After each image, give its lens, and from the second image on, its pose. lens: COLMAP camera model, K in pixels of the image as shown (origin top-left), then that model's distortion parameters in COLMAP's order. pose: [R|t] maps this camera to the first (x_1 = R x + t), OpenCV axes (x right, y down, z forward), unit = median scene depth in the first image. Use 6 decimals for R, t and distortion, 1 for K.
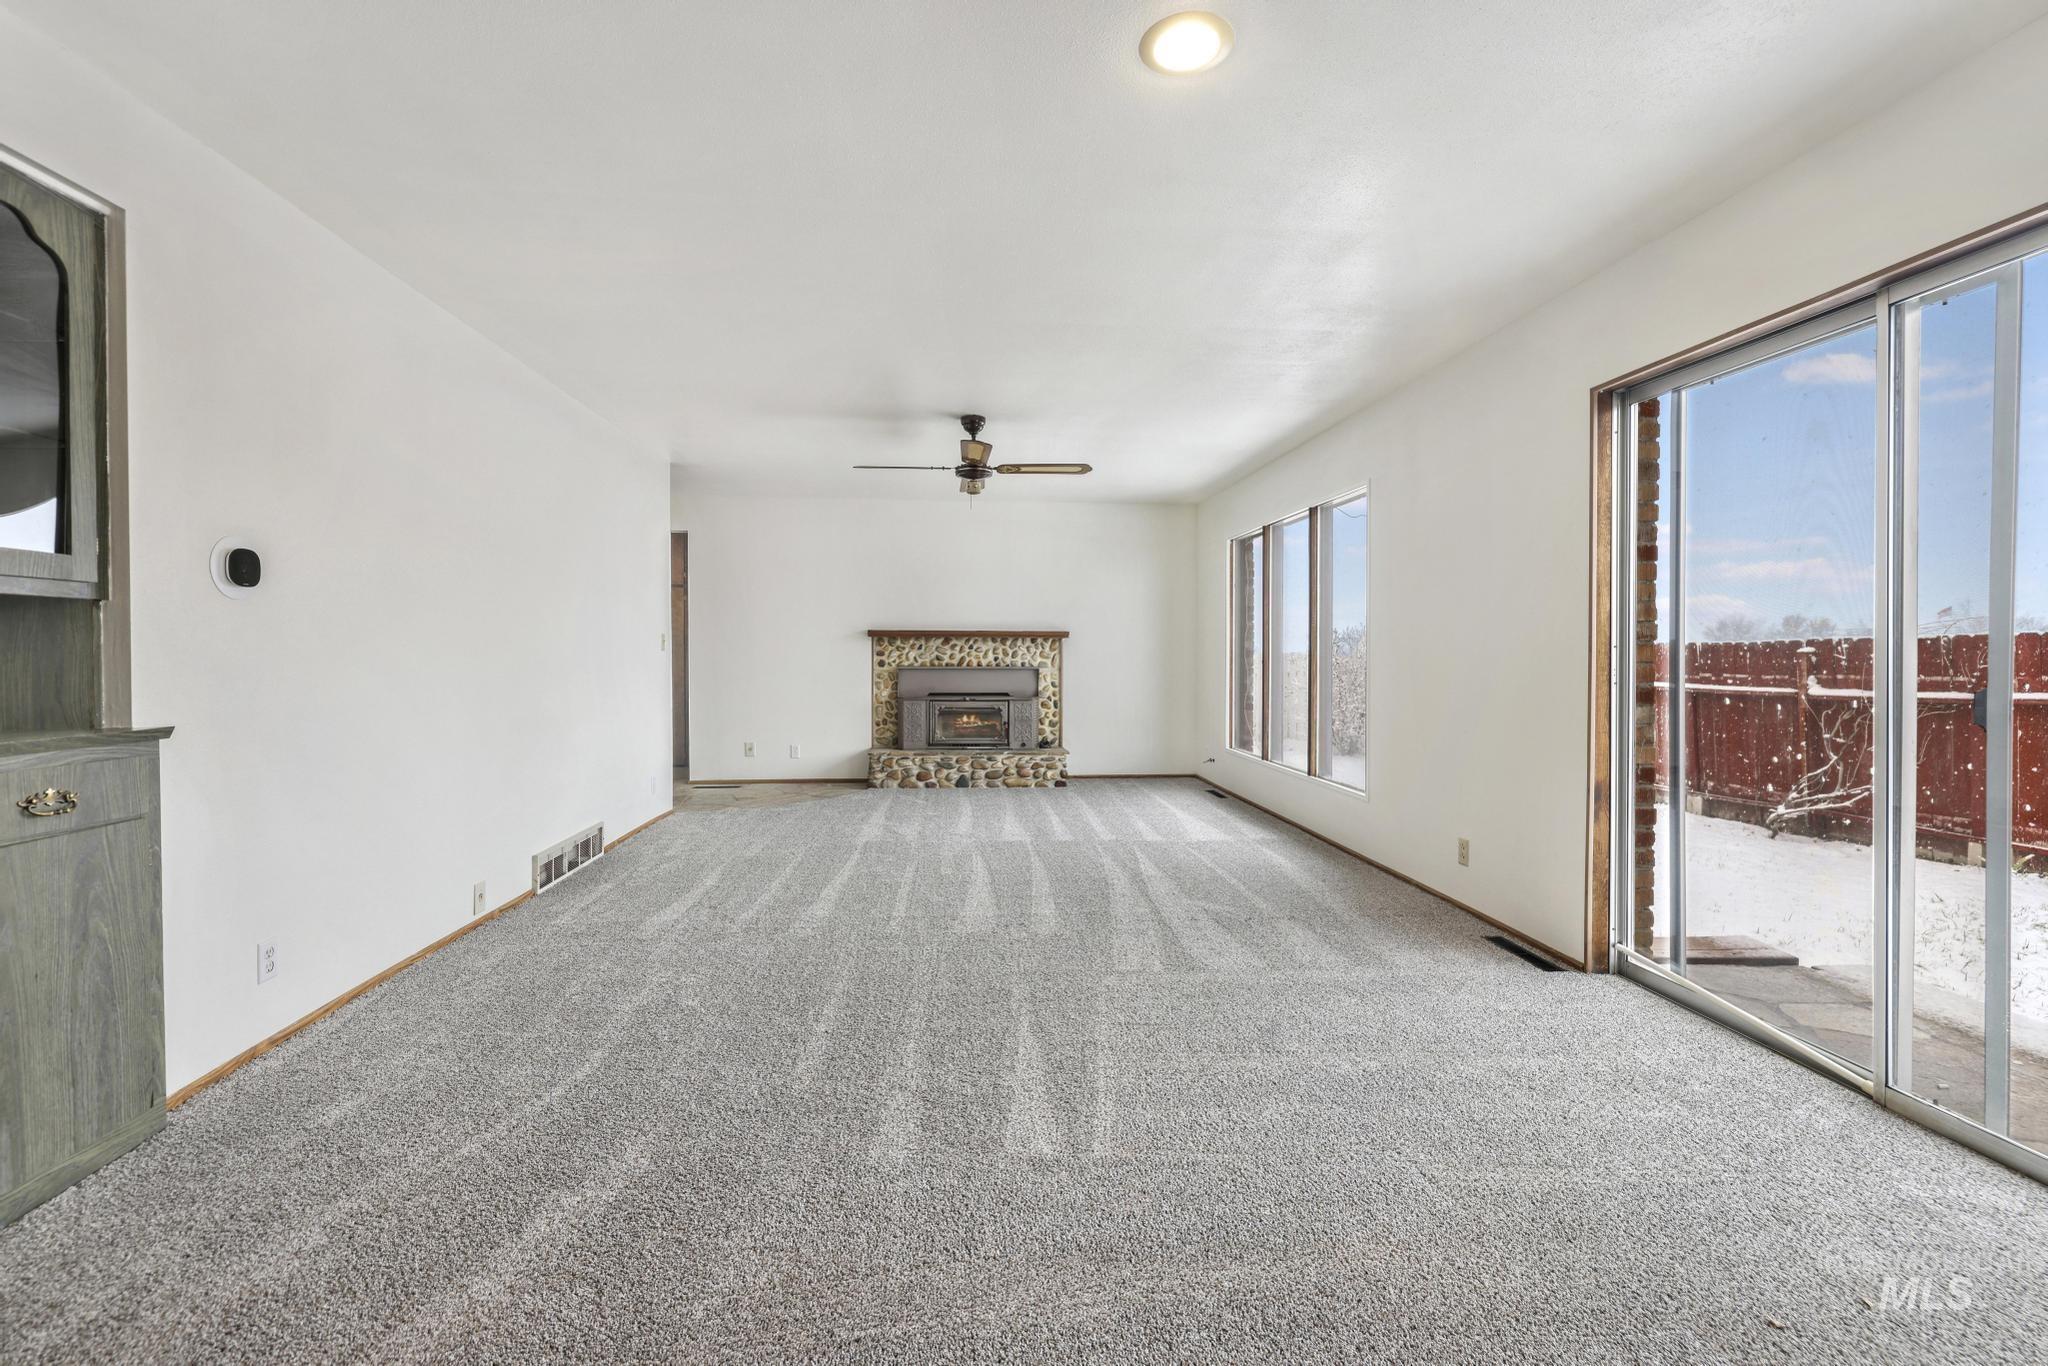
lens RADIAL K [[881.0, 0, 998.6], [0, 881.0, 662.7], [0, 0, 1]] dist [0.001641, -0.000500]
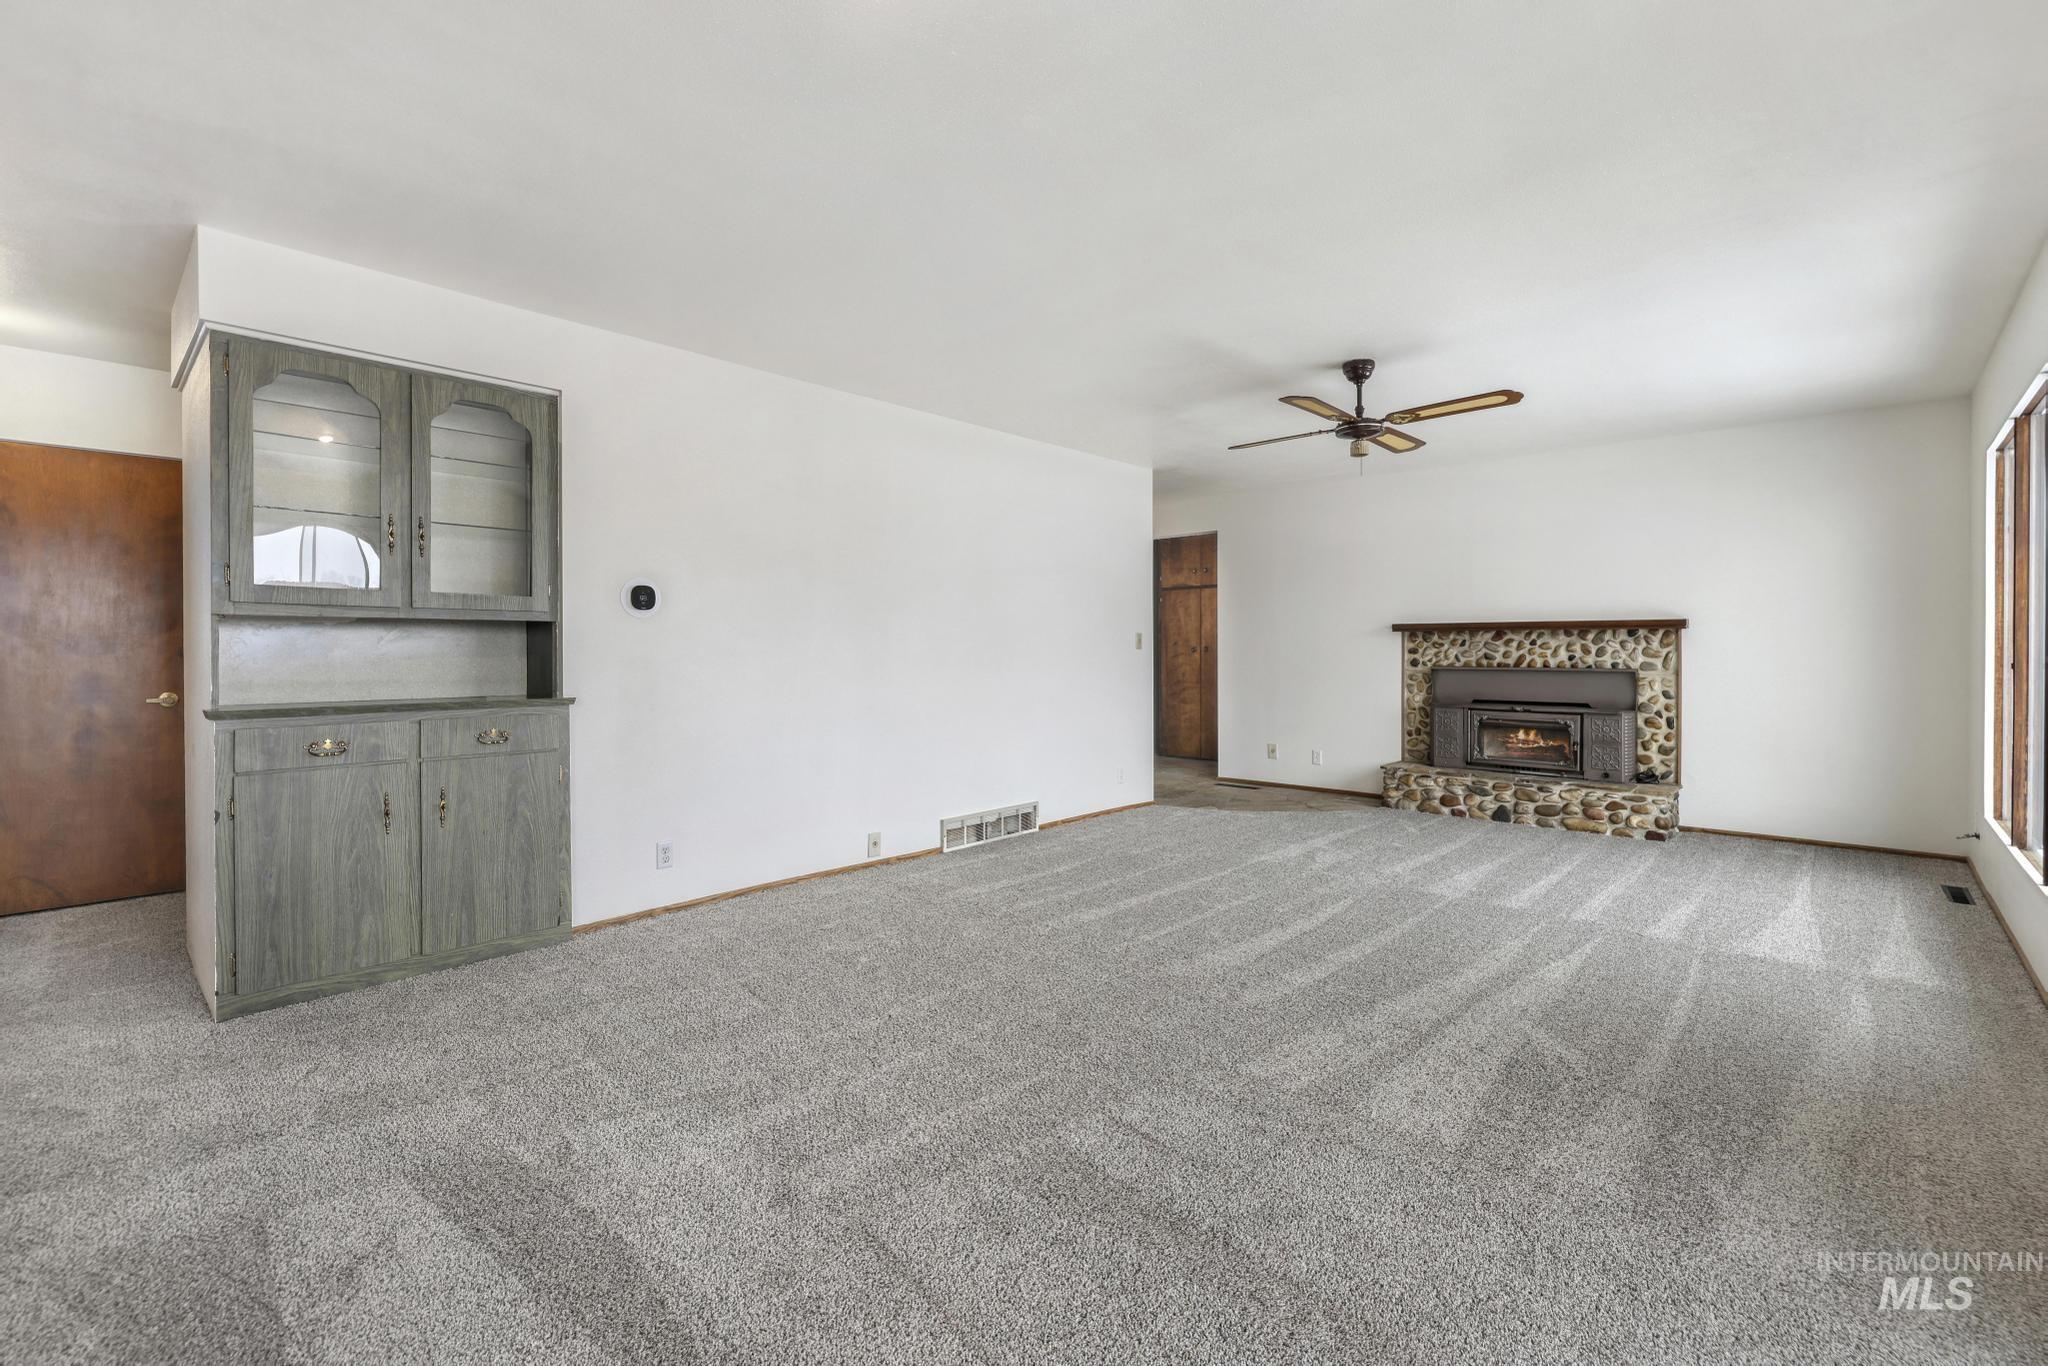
lens RADIAL K [[881.0, 0, 1009.6], [0, 881.0, 650.6], [0, 0, 1]] dist [0.001641, -0.000500]
pose [[0.675269, -0.001189, -0.737570, 0.242213], [-0.006101, 0.999955, -0.007197, -0.002351], [0.737546, 0.009360, 0.675232, 0.143823]]
